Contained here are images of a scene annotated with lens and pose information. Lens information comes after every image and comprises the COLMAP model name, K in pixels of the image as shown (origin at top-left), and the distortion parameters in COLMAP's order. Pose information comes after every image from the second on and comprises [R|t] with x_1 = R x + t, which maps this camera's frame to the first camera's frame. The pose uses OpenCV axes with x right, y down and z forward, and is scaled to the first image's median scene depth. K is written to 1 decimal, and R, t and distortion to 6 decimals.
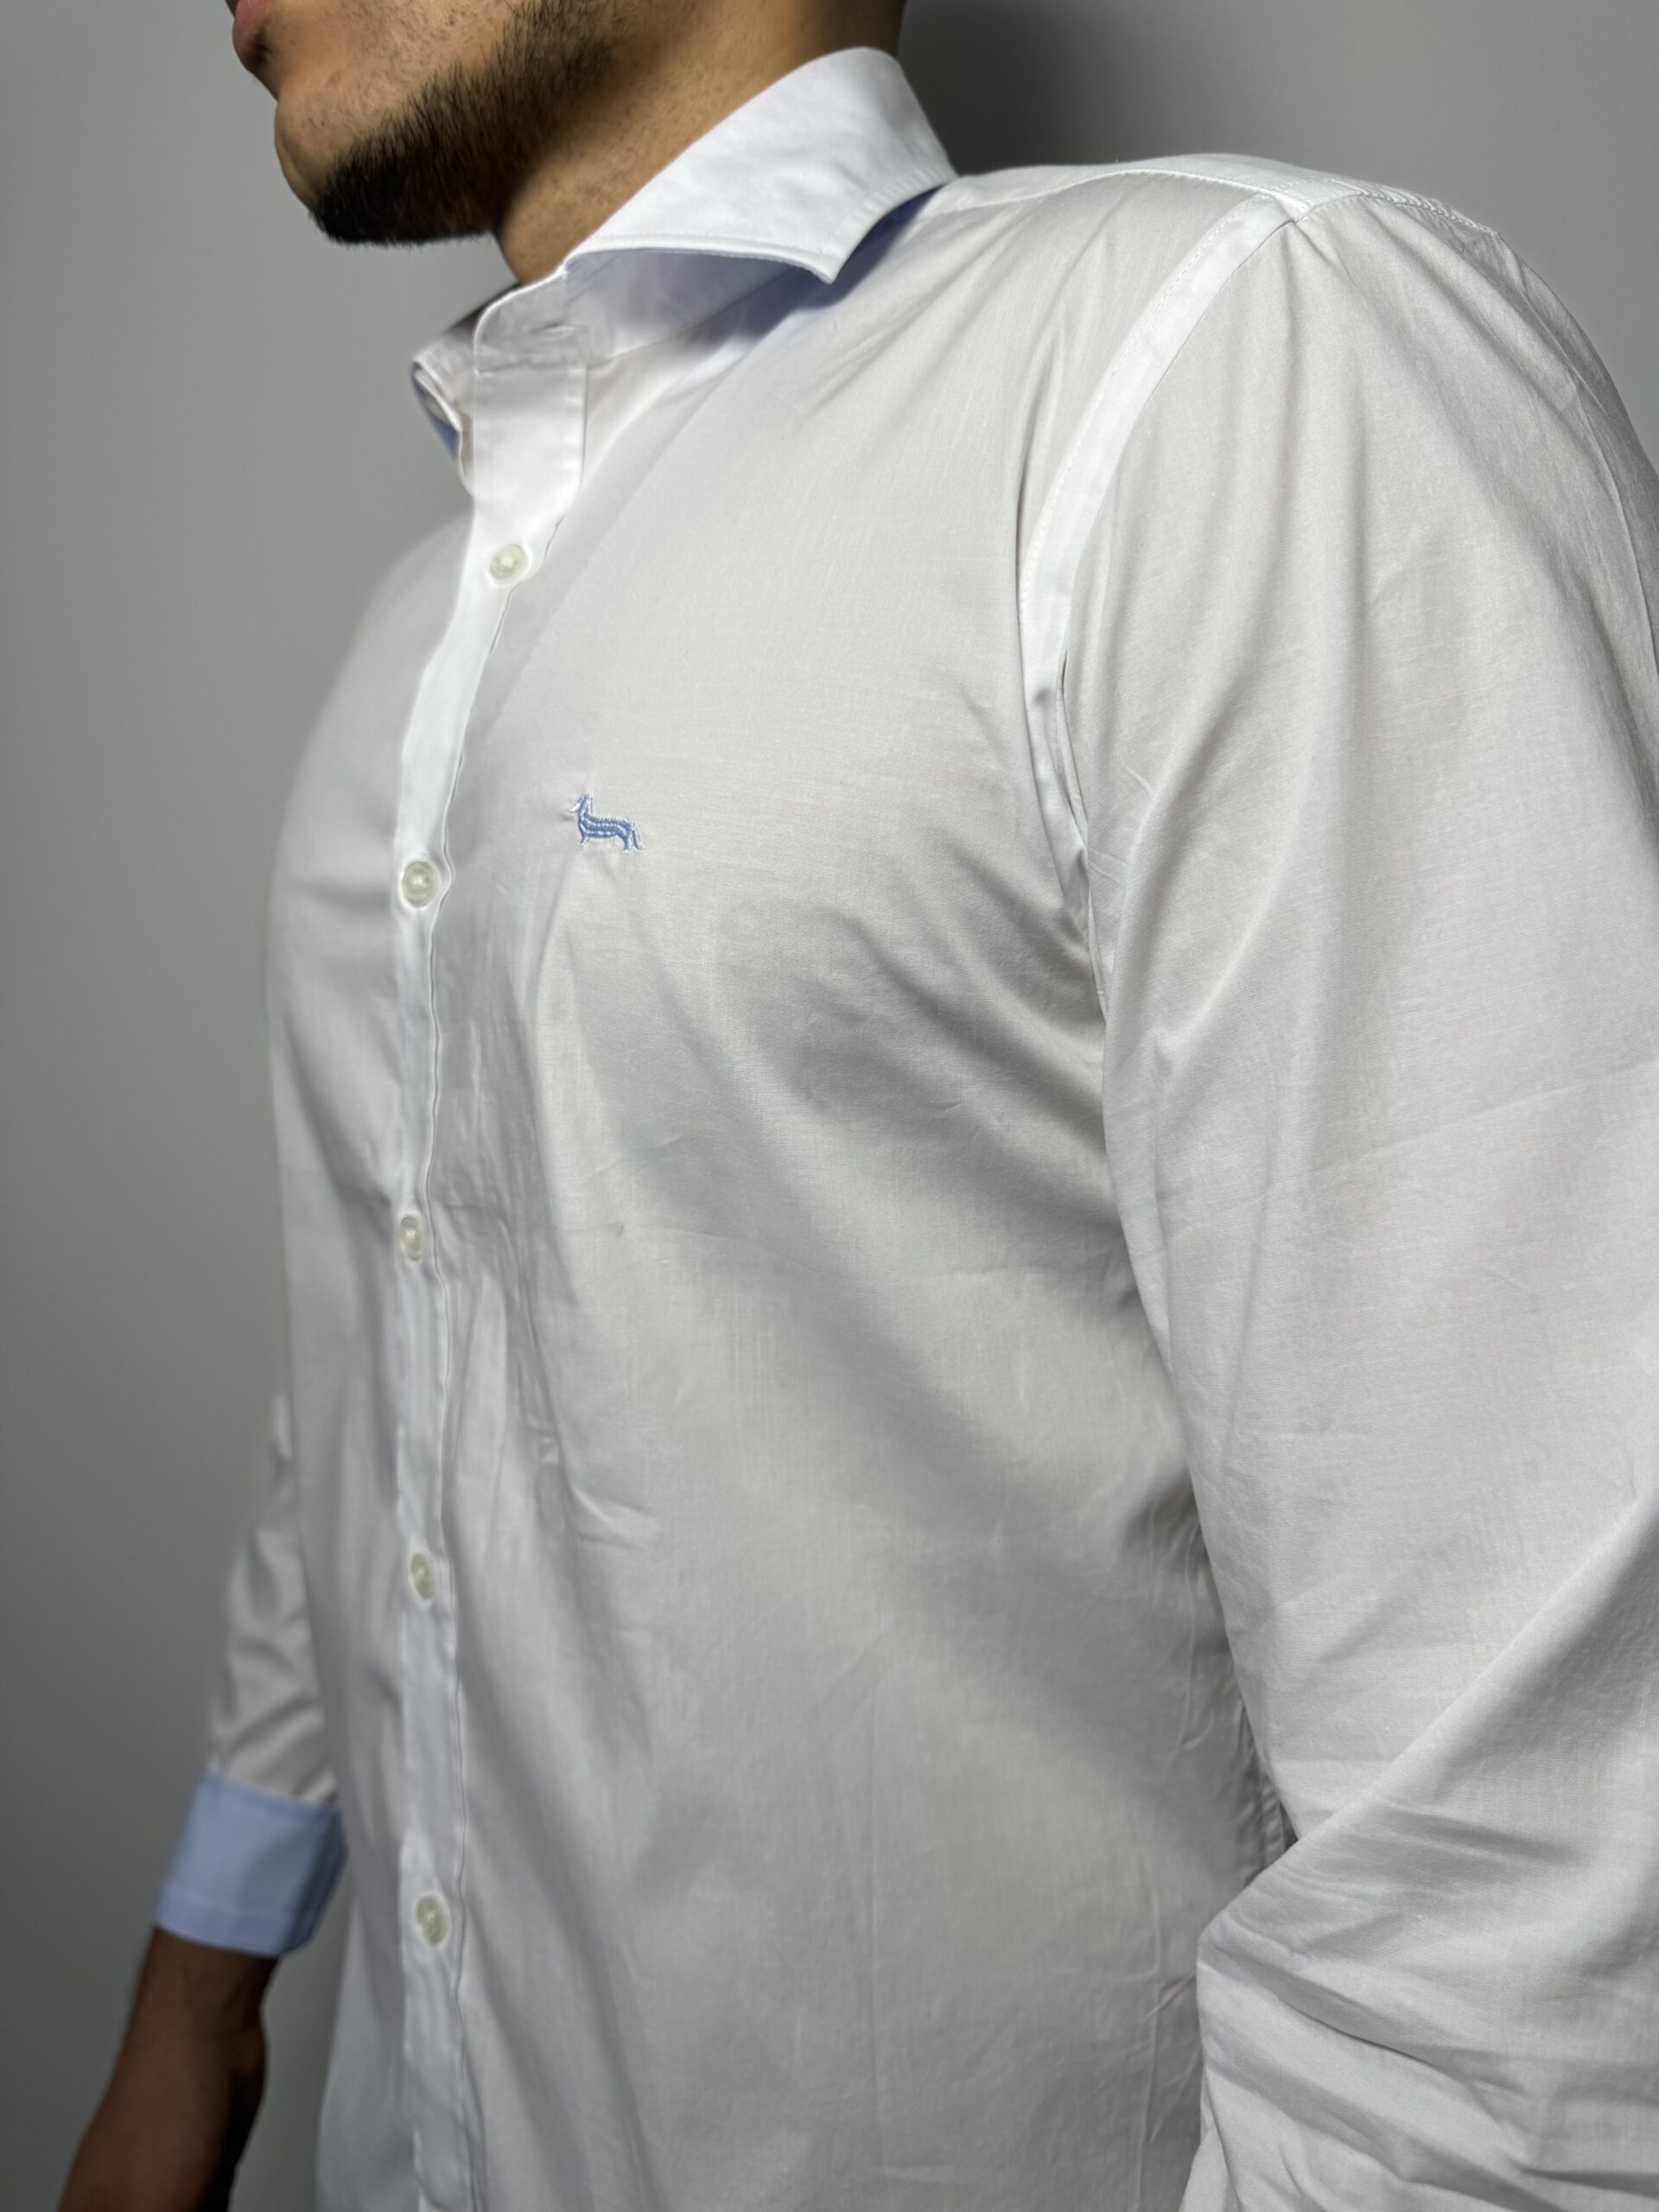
lens RADIAL K [[1597.4, 0, 856.3], [0, 1597.4, 1098.6], [0, 0, 1]] dist [-0.048446, 0.010718]
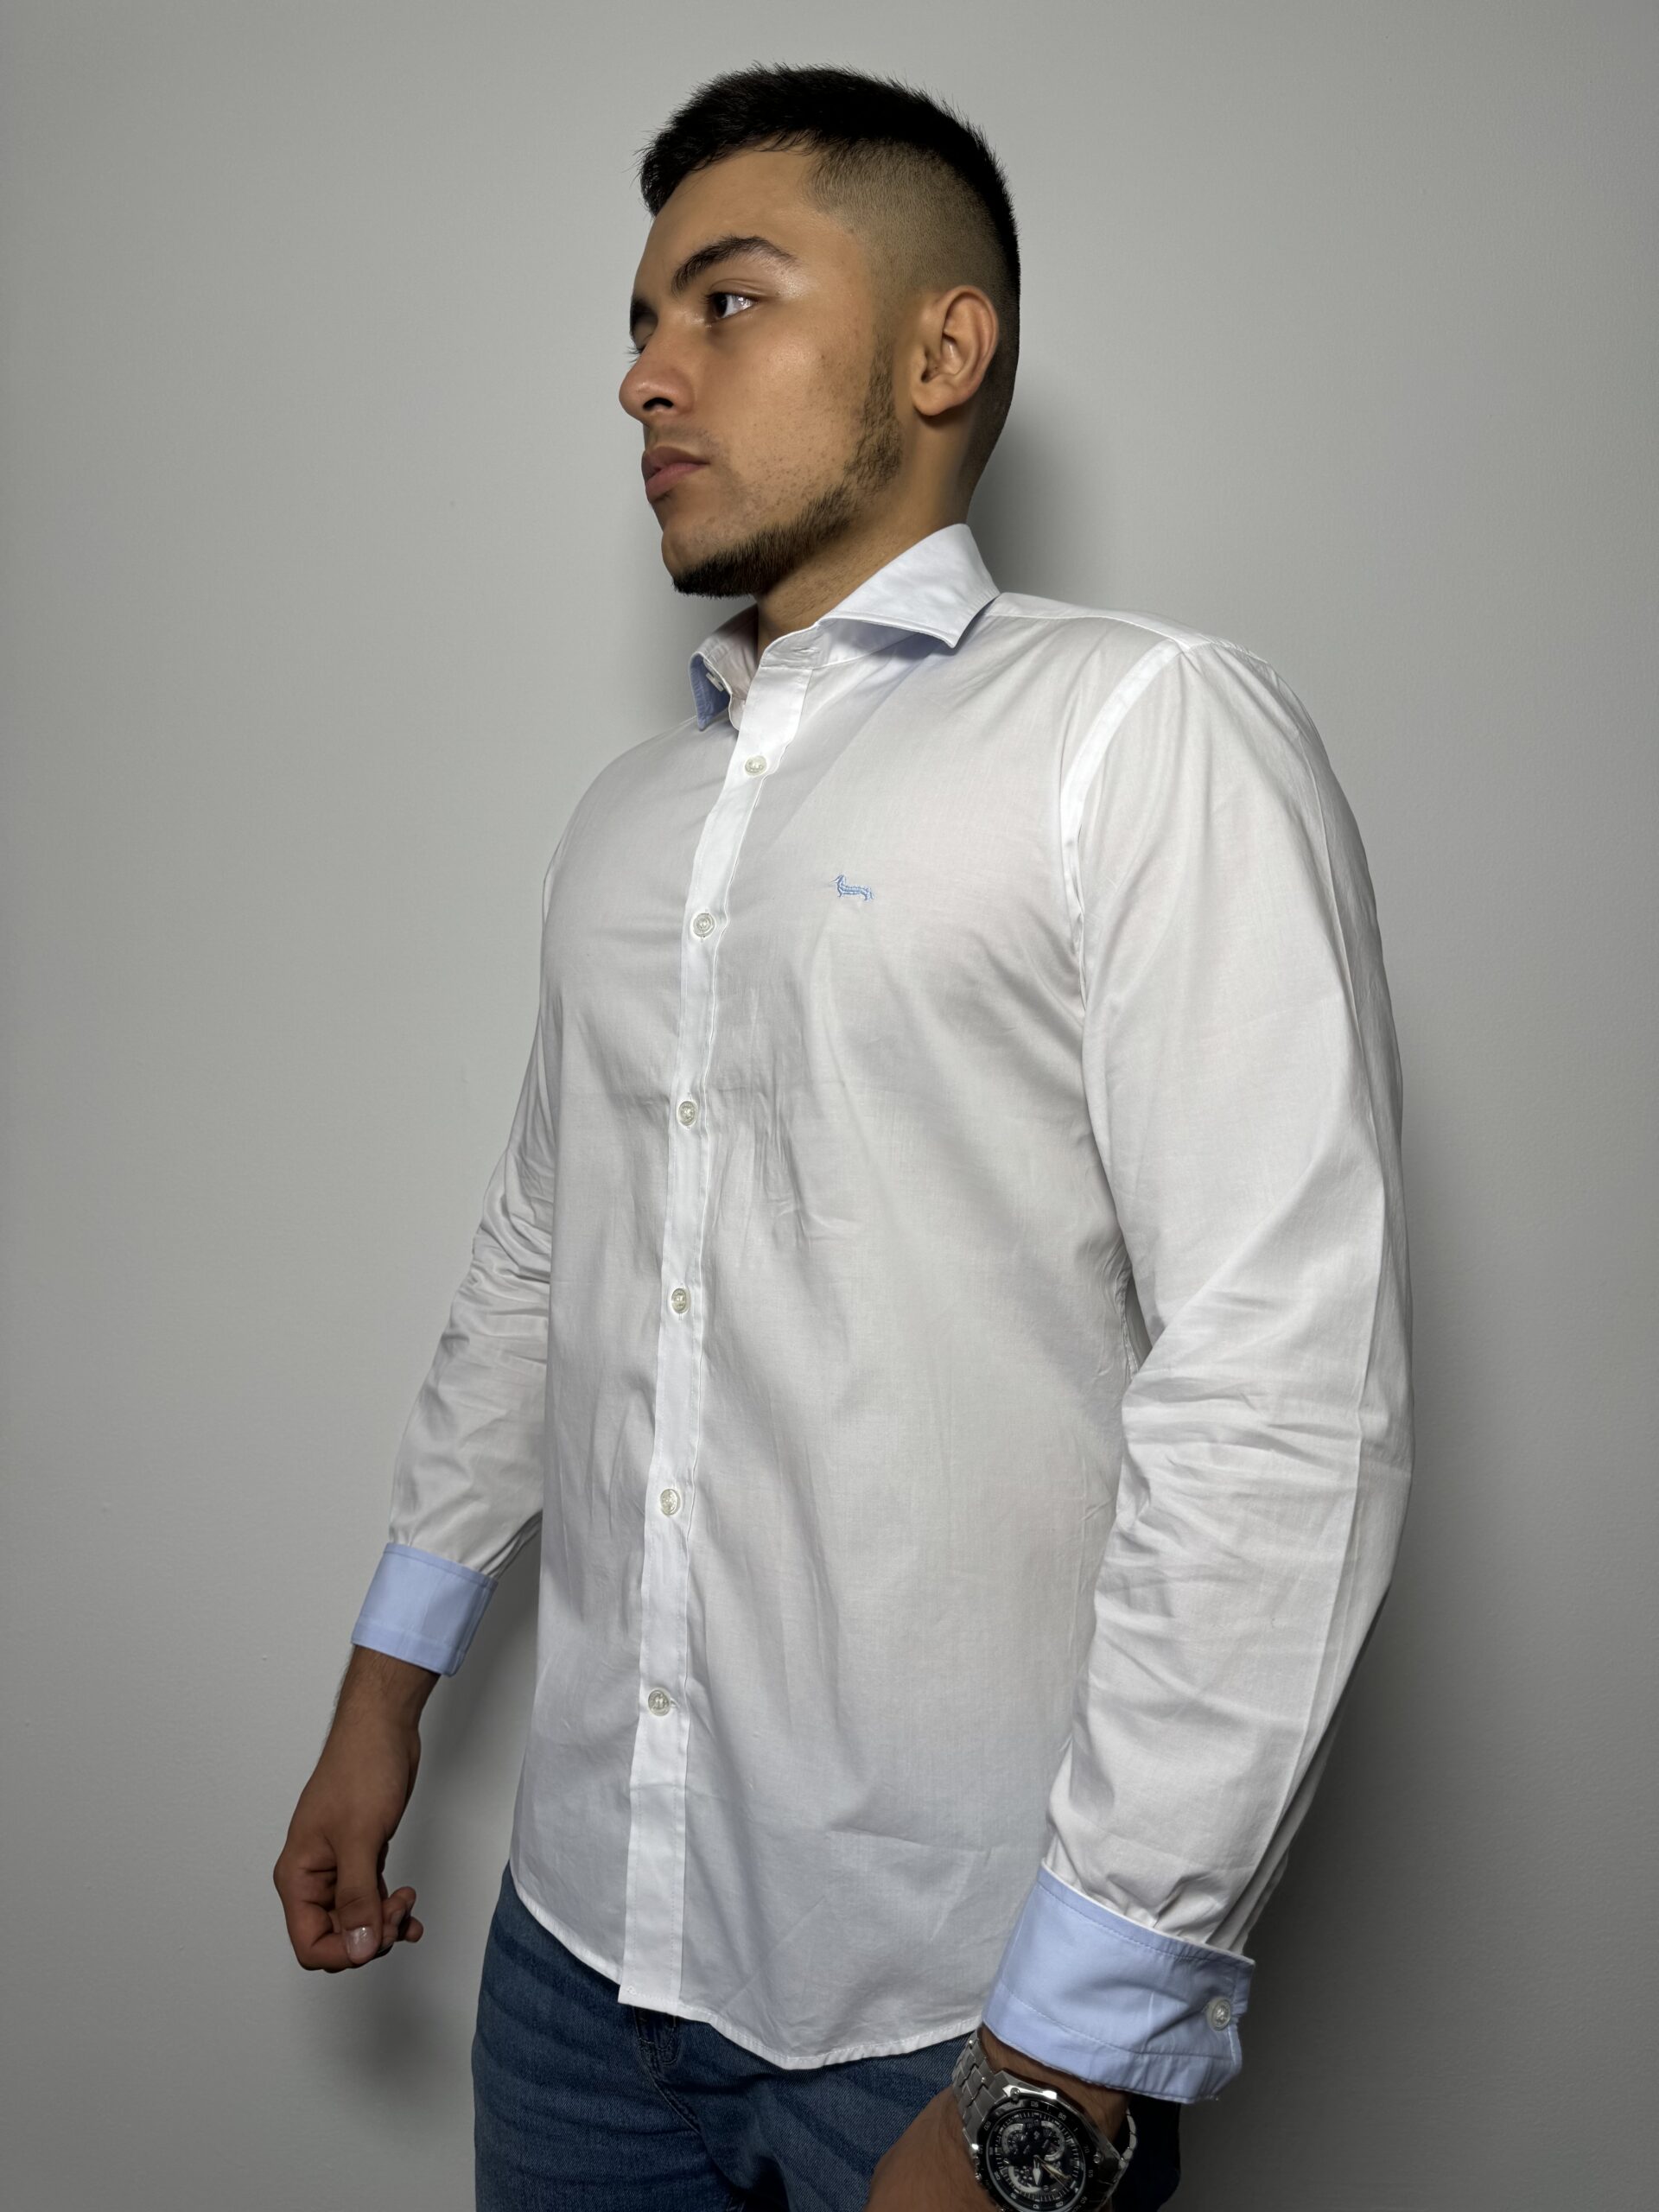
lens RADIAL K [[1637.2, 0, 813.5], [0, 1637.2, 1115.0], [0, 0, 1]] dist [-0.013871, -0.011884]
pose [[0.991458, 0.068965, 0.110703, -0.416540], [-0.053016, 0.988583, -0.141043, 0.419136], [-0.119166, 0.133970, 0.983794, -1.052153]]
